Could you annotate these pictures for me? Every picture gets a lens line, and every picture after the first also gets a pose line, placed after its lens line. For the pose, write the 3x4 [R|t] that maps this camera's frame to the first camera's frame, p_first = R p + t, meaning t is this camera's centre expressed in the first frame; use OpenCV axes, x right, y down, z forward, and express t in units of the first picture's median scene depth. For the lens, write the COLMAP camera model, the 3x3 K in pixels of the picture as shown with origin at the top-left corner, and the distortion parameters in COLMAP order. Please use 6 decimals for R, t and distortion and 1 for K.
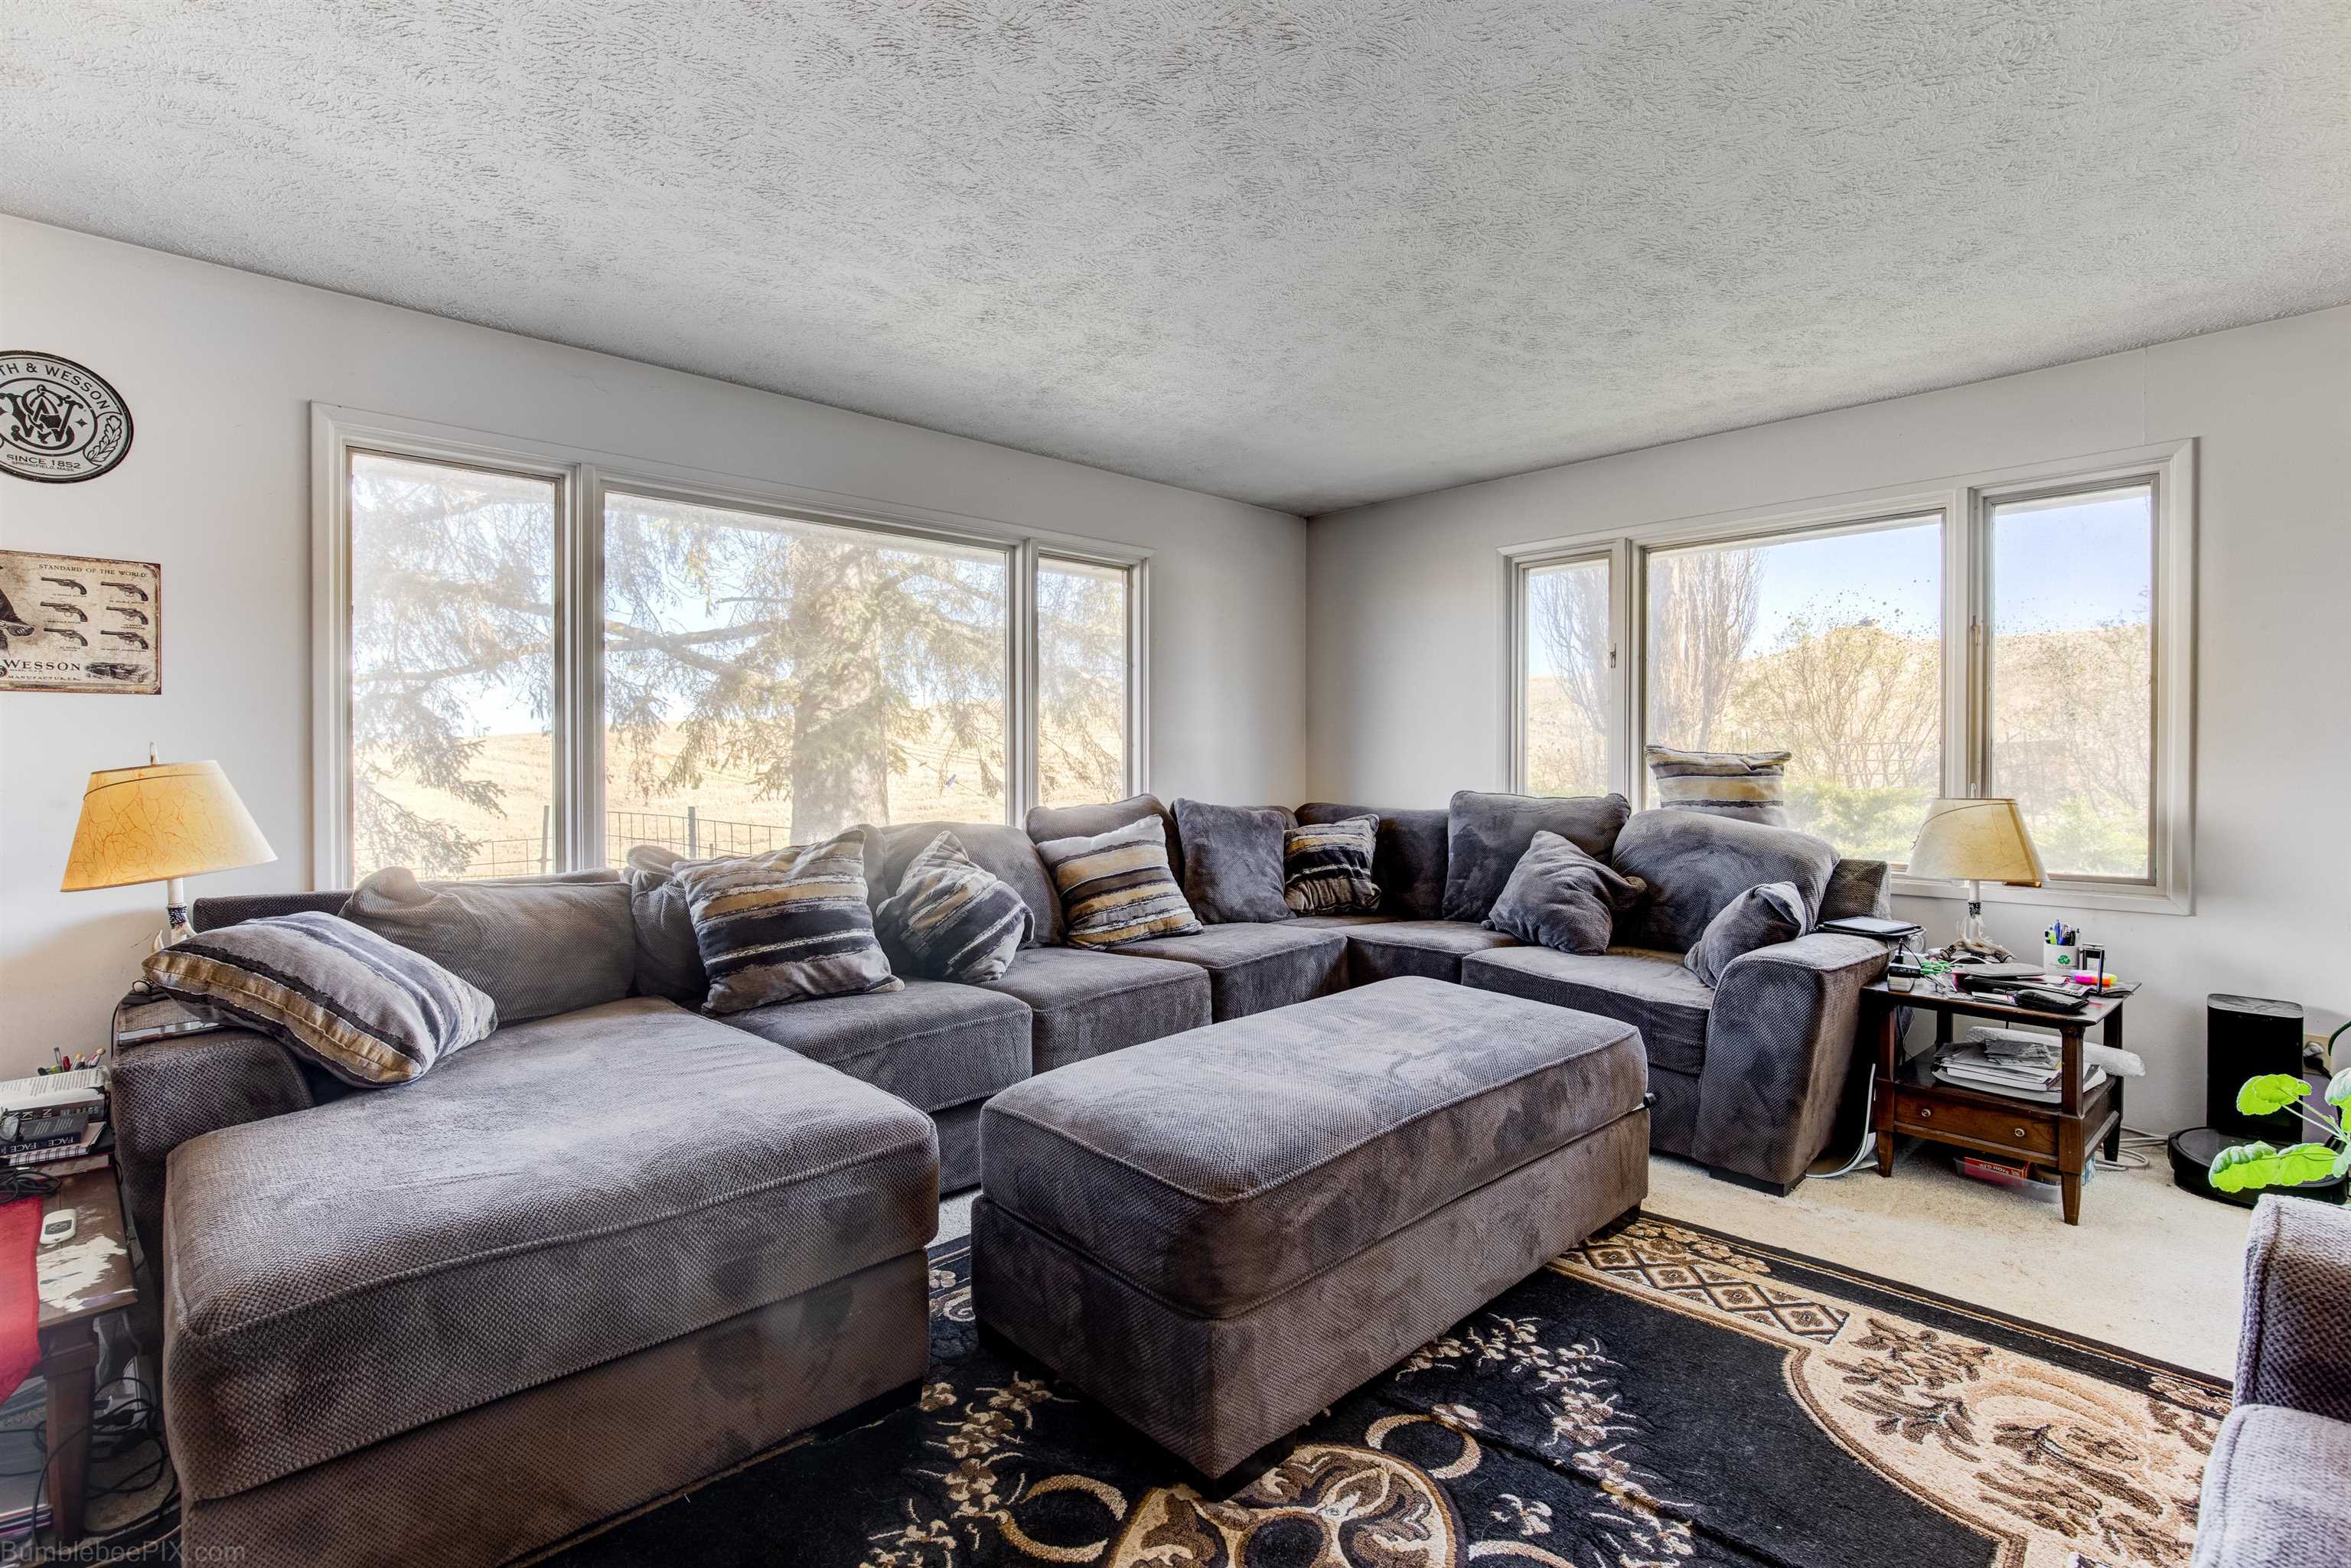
lens RADIAL K [[1080.4, 0, 1191.9], [0, 1080.4, 766.9], [0, 0, 1]] dist [-0.007738, -0.000821]
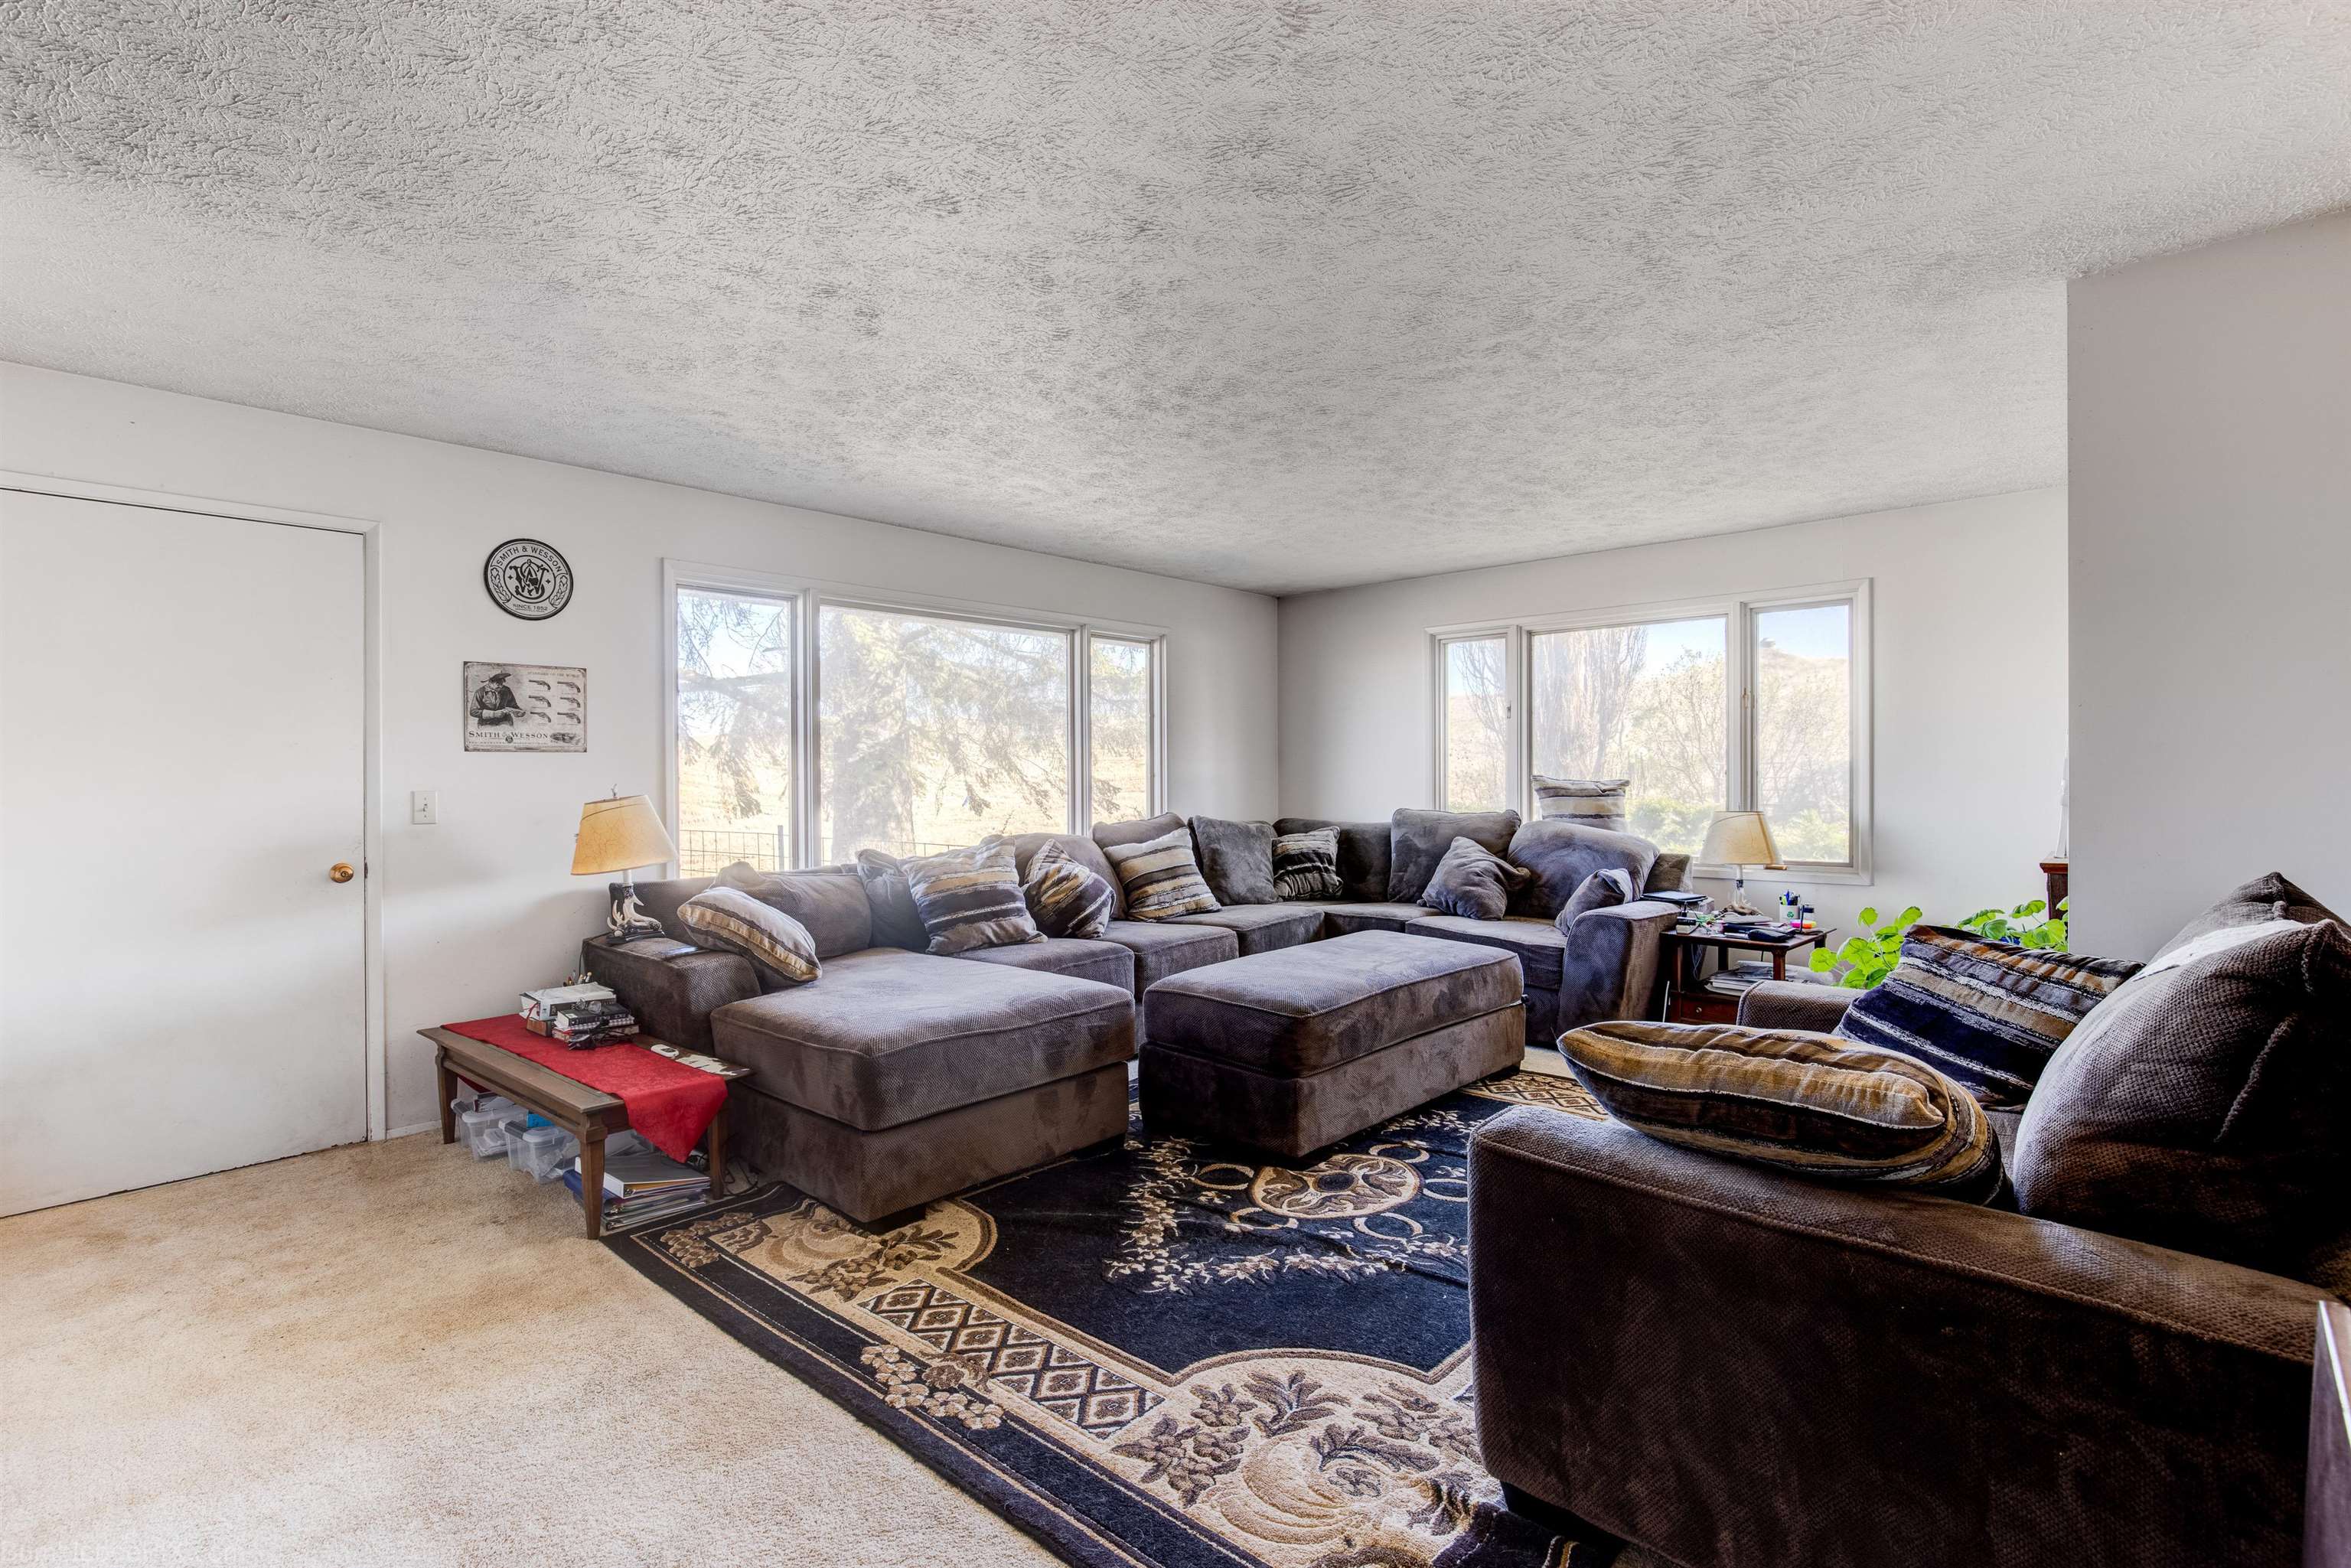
lens RADIAL K [[1080.4, 0, 1171.9], [0, 1080.4, 777.2], [0, 0, 1]] dist [-0.007738, -0.000821]
pose [[0.998537, -0.004827, 0.053855, -0.180289], [0.005228, 0.999960, -0.007316, -0.014022], [-0.053818, 0.007587, 0.998522, -0.559824]]
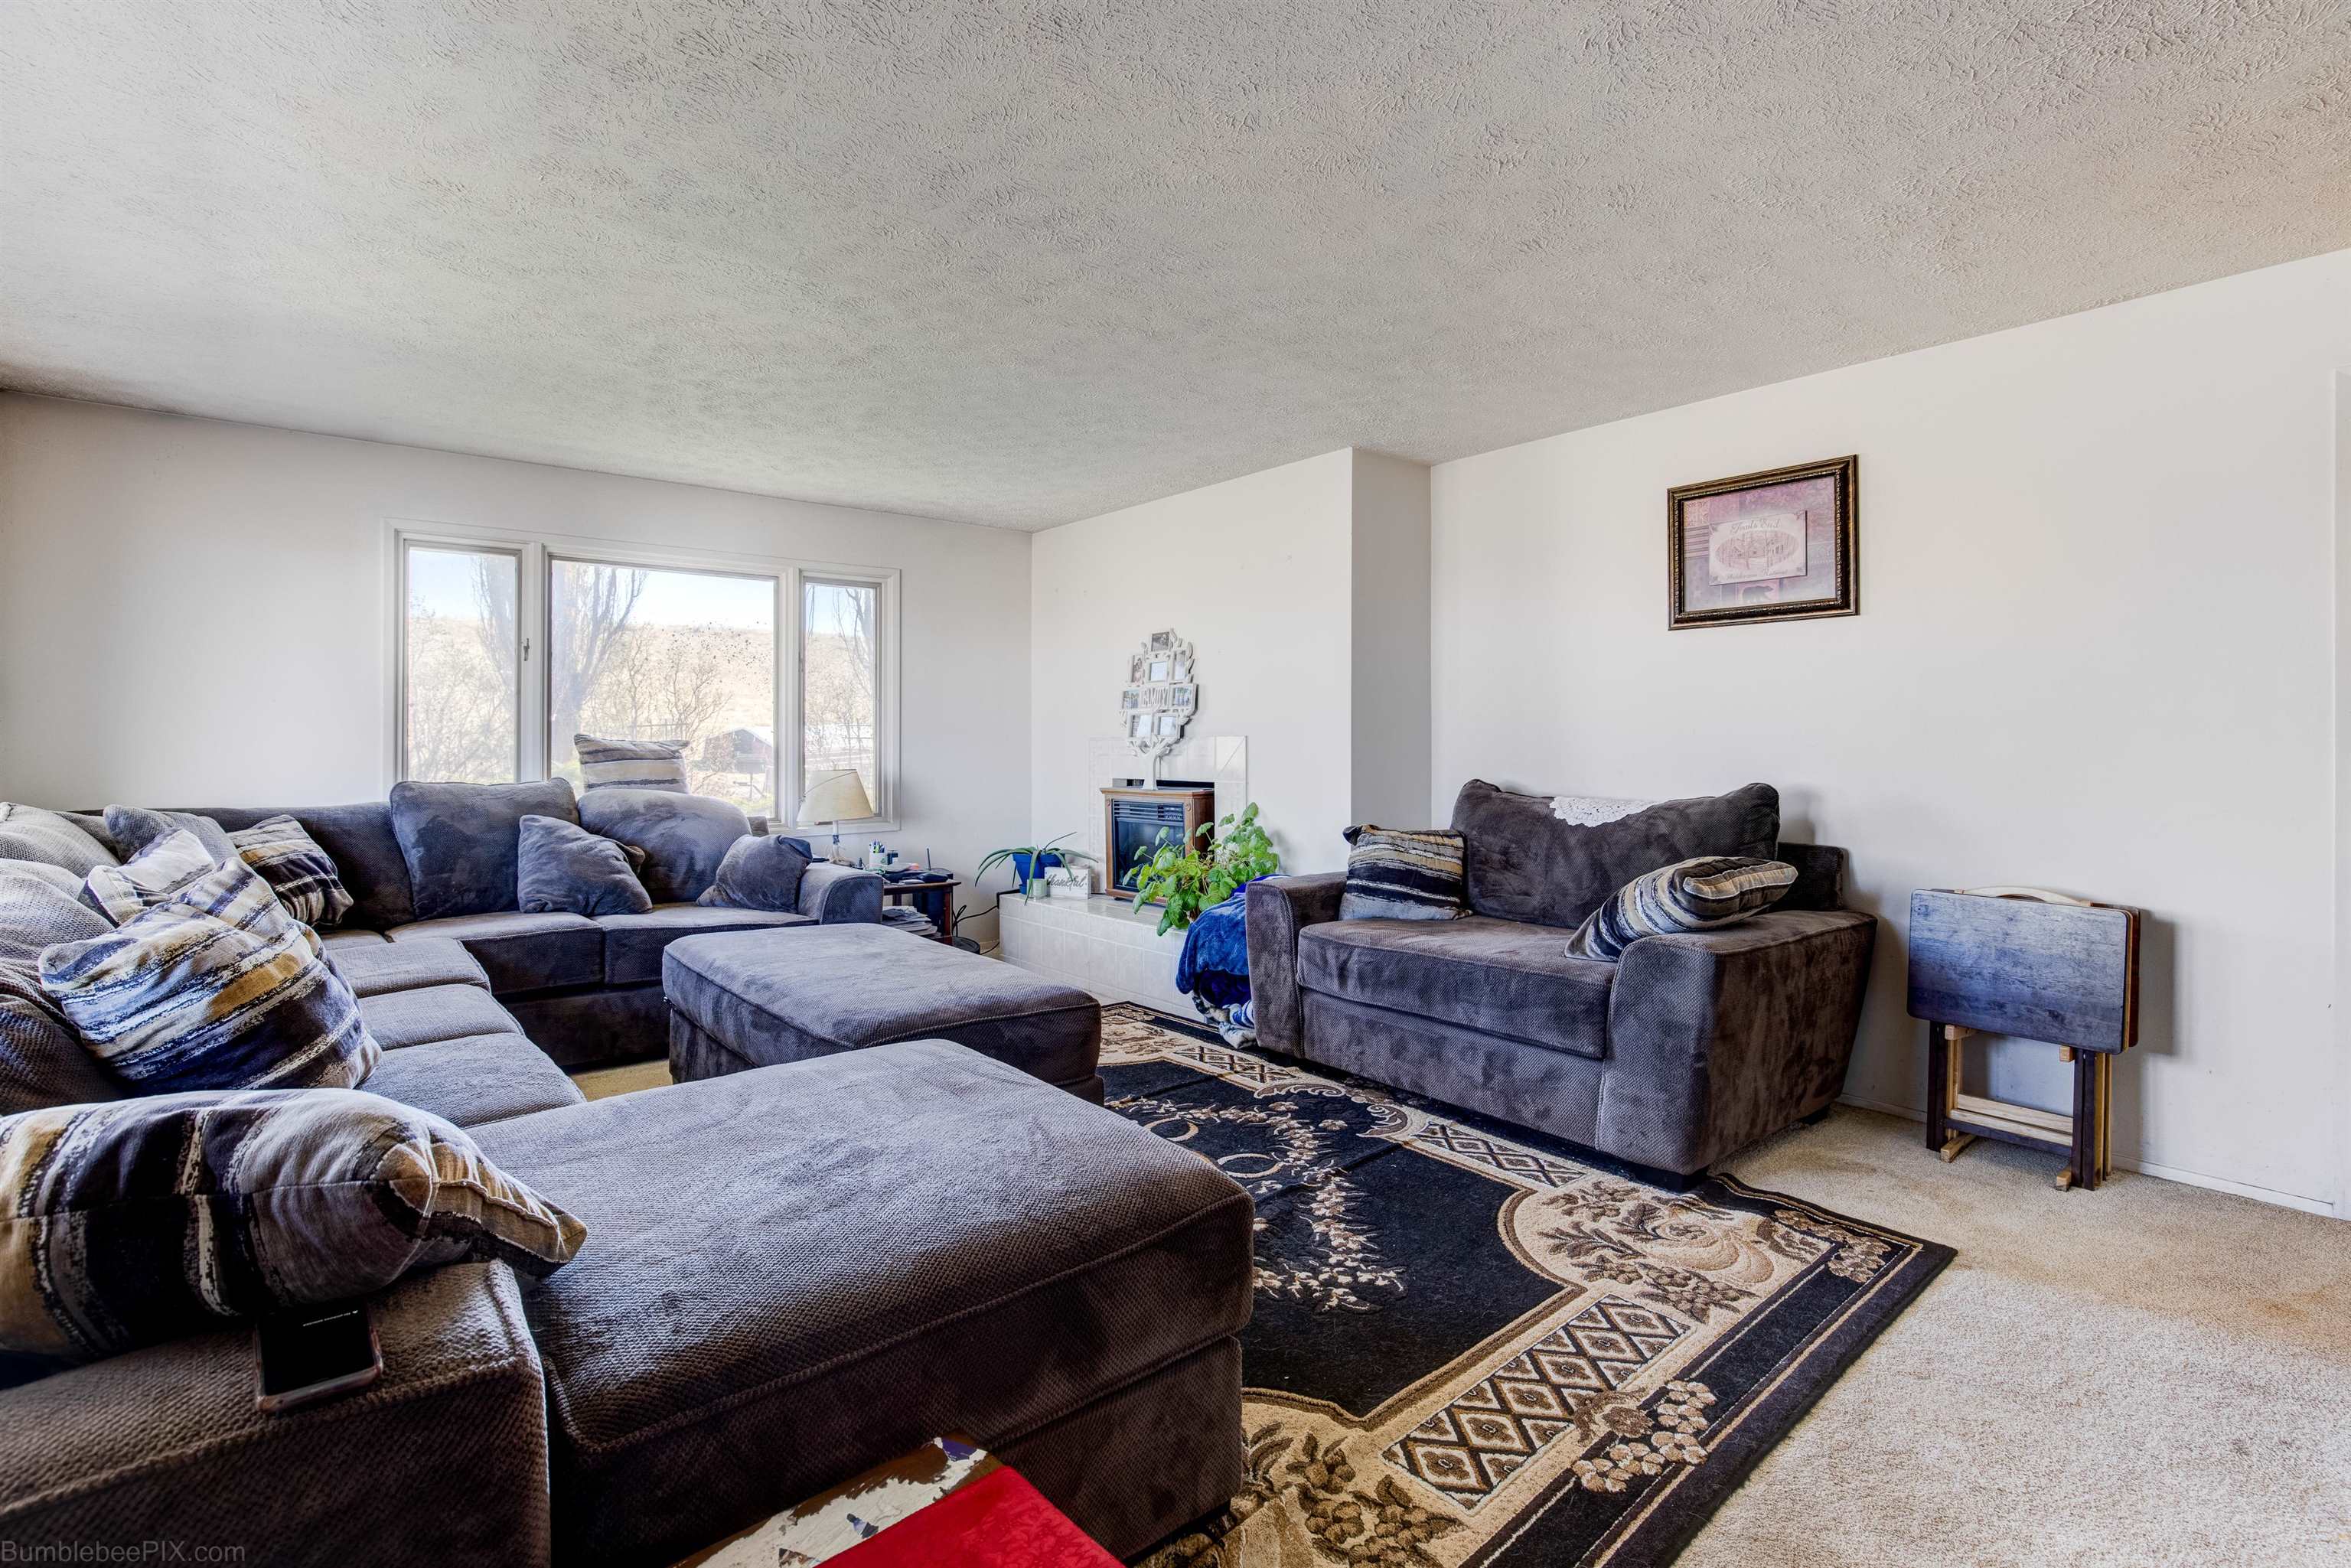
lens RADIAL K [[1080.4, 0, 1170.5], [0, 1080.4, 746.0], [0, 0, 1]] dist [-0.007738, -0.000821]
pose [[0.092923, -0.002670, 0.995670, -0.962808], [0.009907, 0.999949, 0.001757, -0.004694], [-0.995624, 0.009701, 0.092944, 0.415692]]
